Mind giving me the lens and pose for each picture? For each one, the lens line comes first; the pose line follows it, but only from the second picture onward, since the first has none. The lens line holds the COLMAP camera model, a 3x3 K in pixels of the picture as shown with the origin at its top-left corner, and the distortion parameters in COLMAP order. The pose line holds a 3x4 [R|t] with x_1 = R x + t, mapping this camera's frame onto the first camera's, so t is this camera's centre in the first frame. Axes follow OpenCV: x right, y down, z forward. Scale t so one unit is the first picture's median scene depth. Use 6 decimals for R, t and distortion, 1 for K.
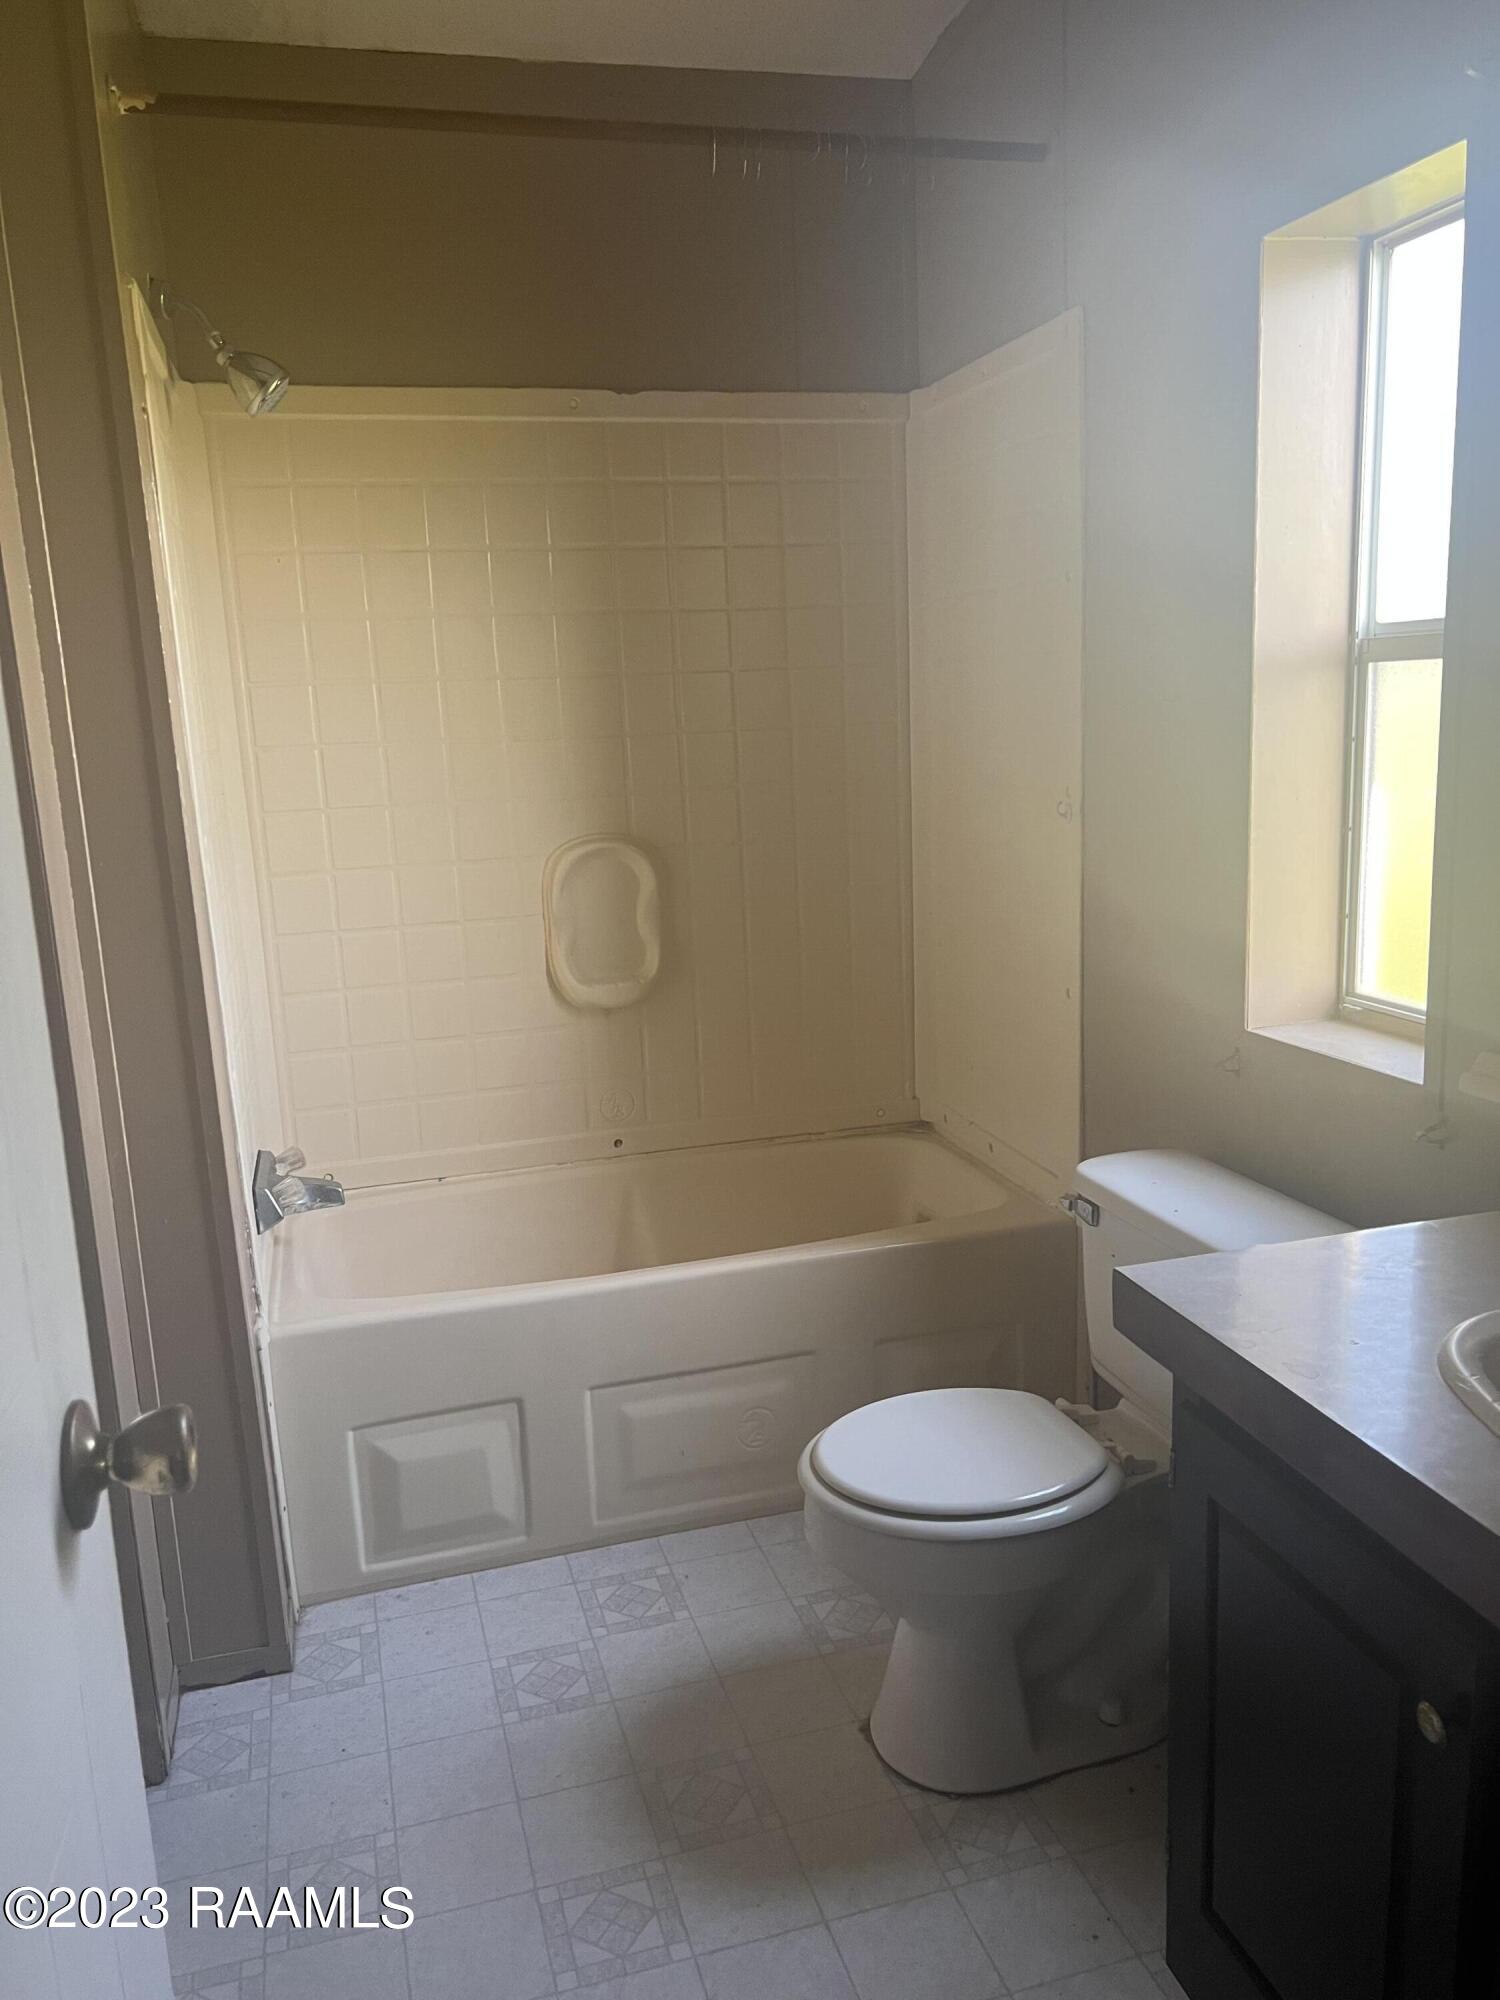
lens RADIAL K [[1482.4, 0, 750.0], [0, 1482.4, 1000.0], [0, 0, 1]] dist [-0.004083, -0.002717]
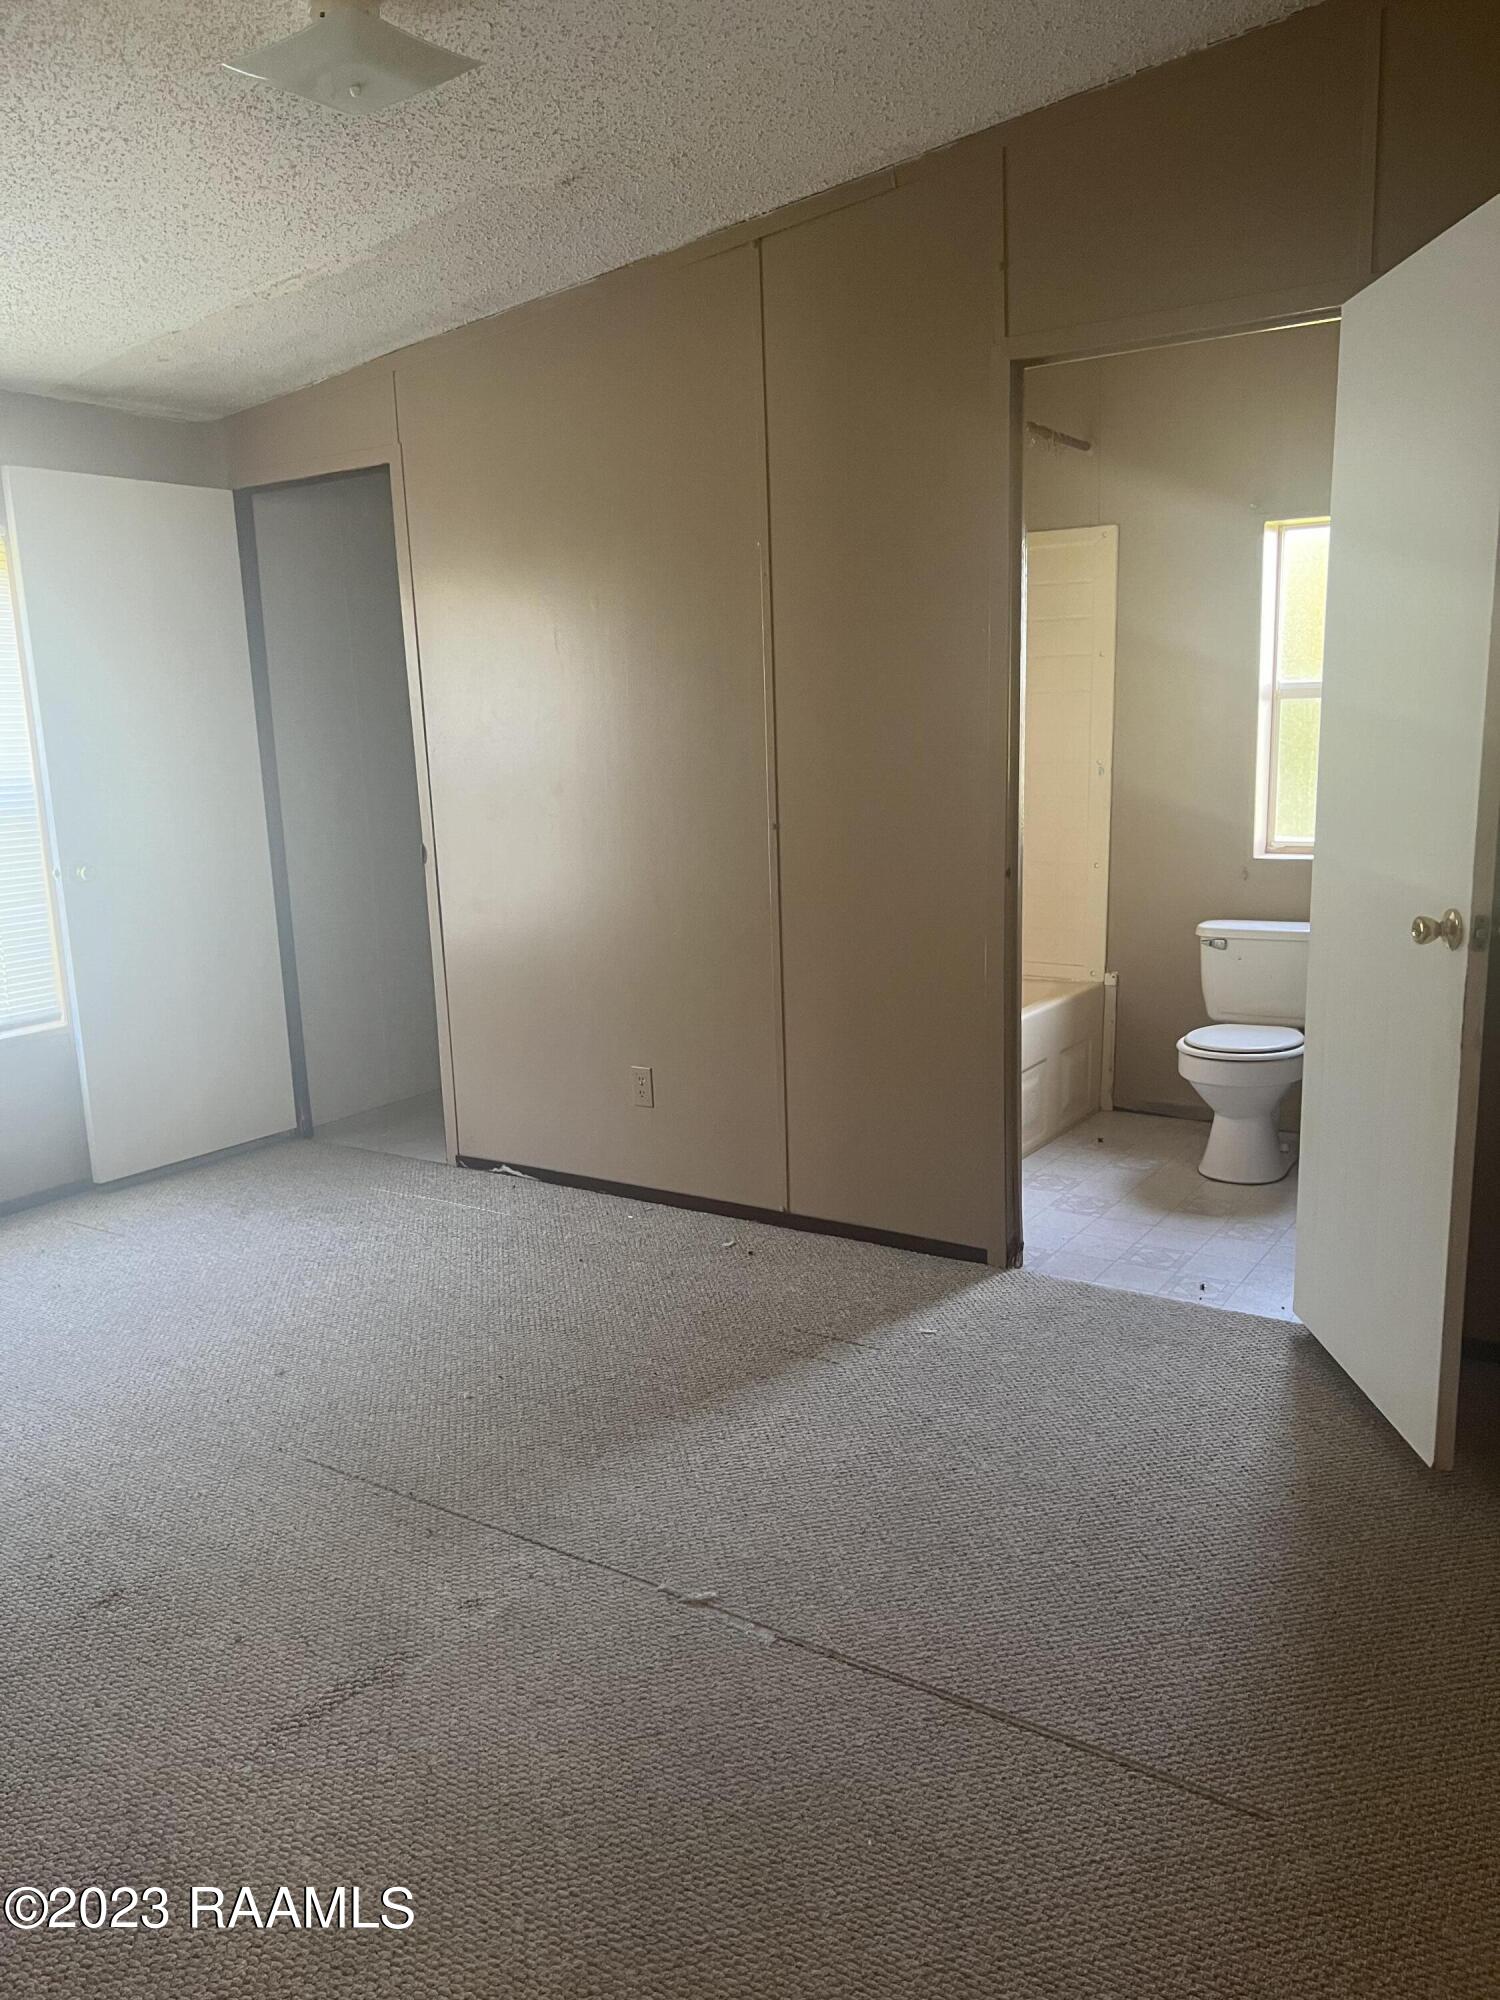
lens RADIAL K [[1482.4, 0, 750.0], [0, 1482.4, 1000.0], [0, 0, 1]] dist [-0.004083, -0.002717]
pose [[0.765741, -0.103372, 0.634787, -1.647560], [0.124613, 0.992142, 0.011244, 0.110807], [-0.630961, 0.070493, 0.772605, -0.249806]]
